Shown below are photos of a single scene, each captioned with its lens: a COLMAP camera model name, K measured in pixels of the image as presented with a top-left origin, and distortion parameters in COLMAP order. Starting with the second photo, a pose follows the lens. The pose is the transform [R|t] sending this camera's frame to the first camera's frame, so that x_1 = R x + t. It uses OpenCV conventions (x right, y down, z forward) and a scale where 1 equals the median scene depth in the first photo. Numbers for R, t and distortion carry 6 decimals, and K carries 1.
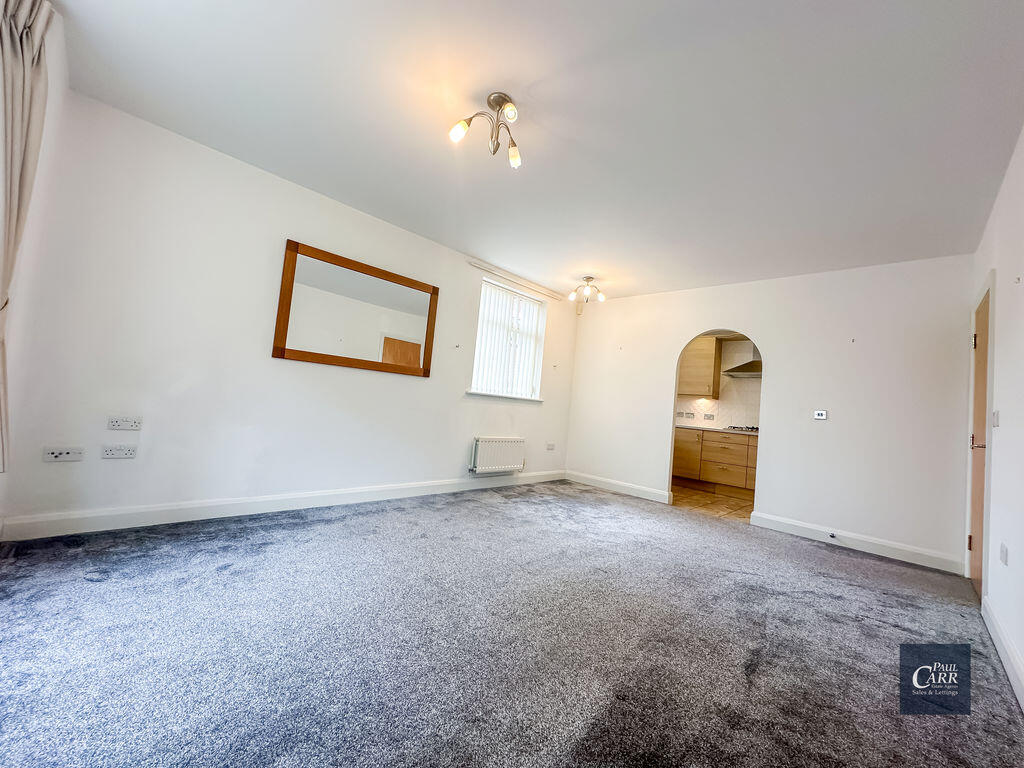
lens RADIAL K [[408.7, 0, 512.0], [0, 408.7, 384.0], [0, 0, 1]] dist [-0.000243, 0.000298]
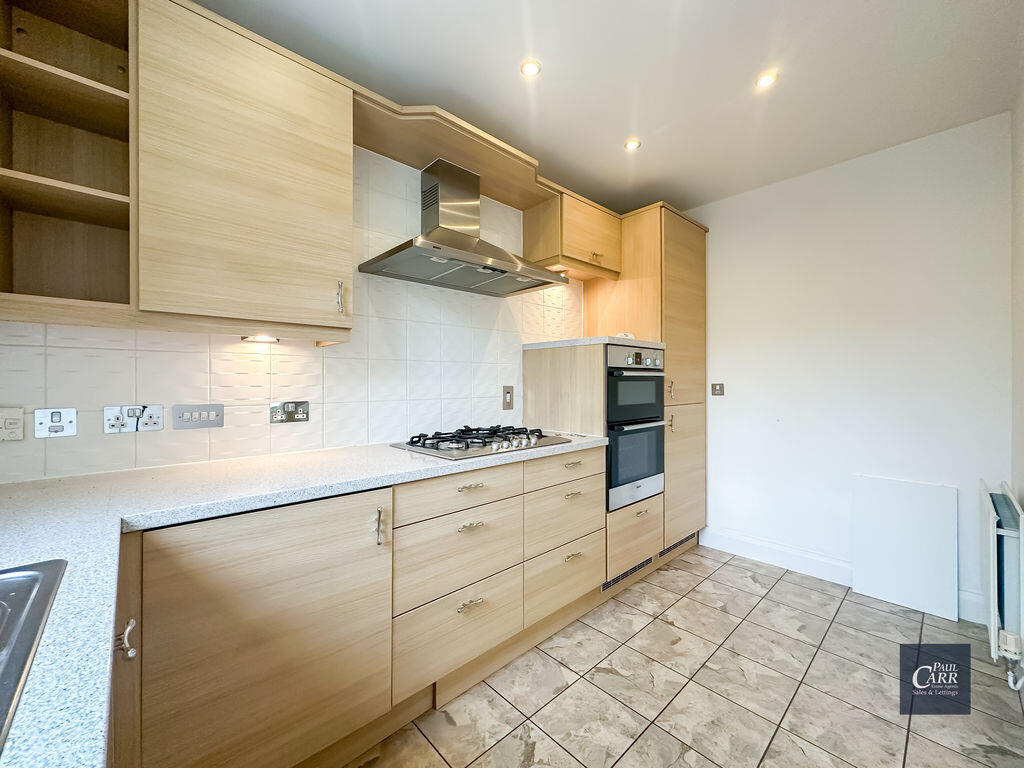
lens RADIAL K [[408.7, 0, 512.0], [0, 408.7, 384.0], [0, 0, 1]] dist [-0.000243, 0.000298]
pose [[0.052697, -0.090955, 0.994460, 0.244020], [-0.047996, 0.994462, 0.093499, 0.033256], [-0.997456, -0.052657, 0.048040, 0.890826]]
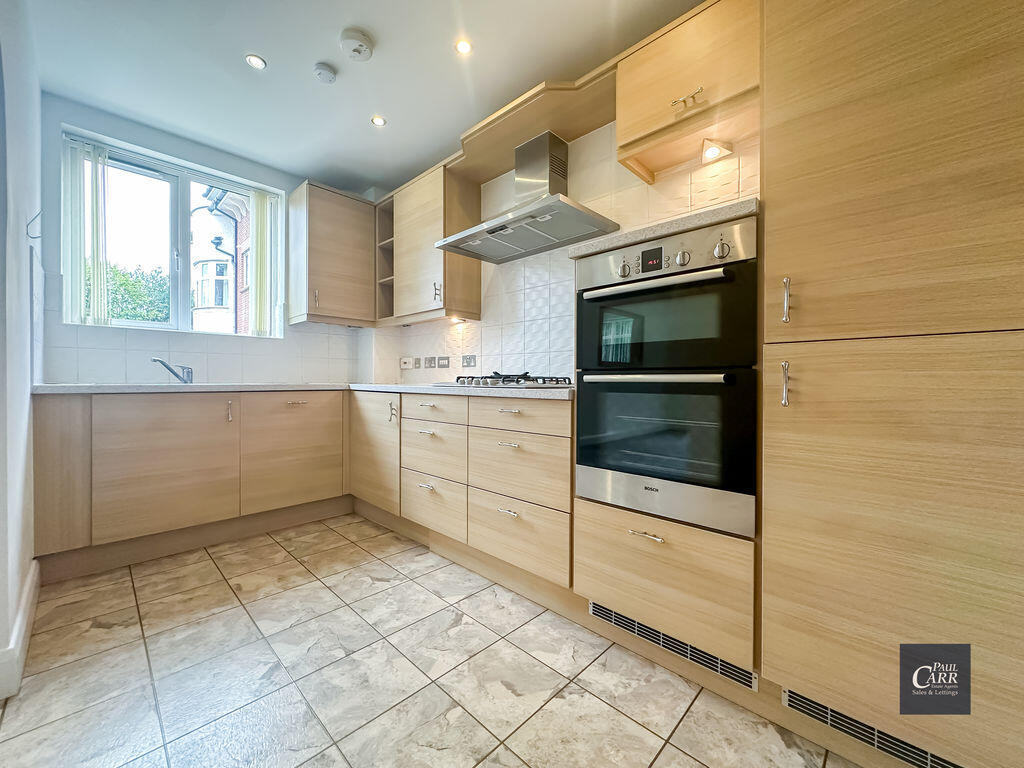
lens RADIAL K [[408.7, 0, 512.0], [0, 408.7, 384.0], [0, 0, 1]] dist [-0.000243, 0.000298]
pose [[0.996637, -0.081886, 0.002898, 0.551369], [0.081527, 0.994557, 0.064882, 0.084066], [-0.008195, -0.064428, 0.997889, 0.577647]]
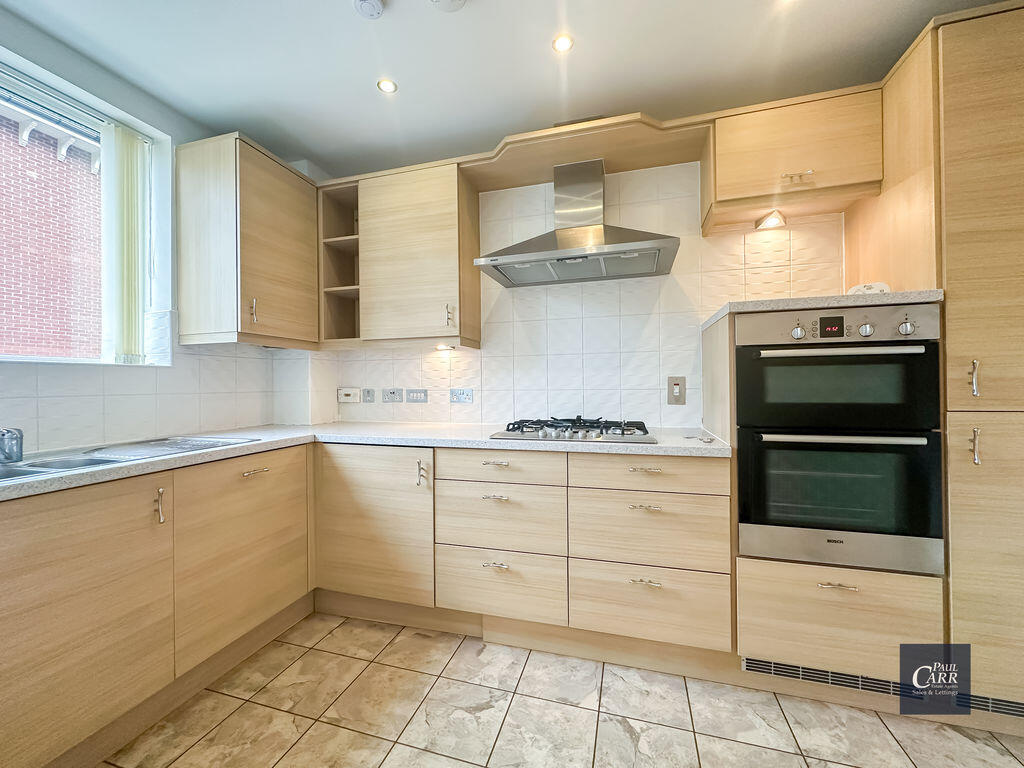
lens RADIAL K [[408.7, 0, 512.0], [0, 408.7, 384.0], [0, 0, 1]] dist [-0.000243, 0.000298]
pose [[0.880482, -0.096726, 0.464108, 0.364575], [0.061134, 0.993957, 0.091172, 0.039540], [-0.470122, -0.051902, 0.881074, 0.675115]]
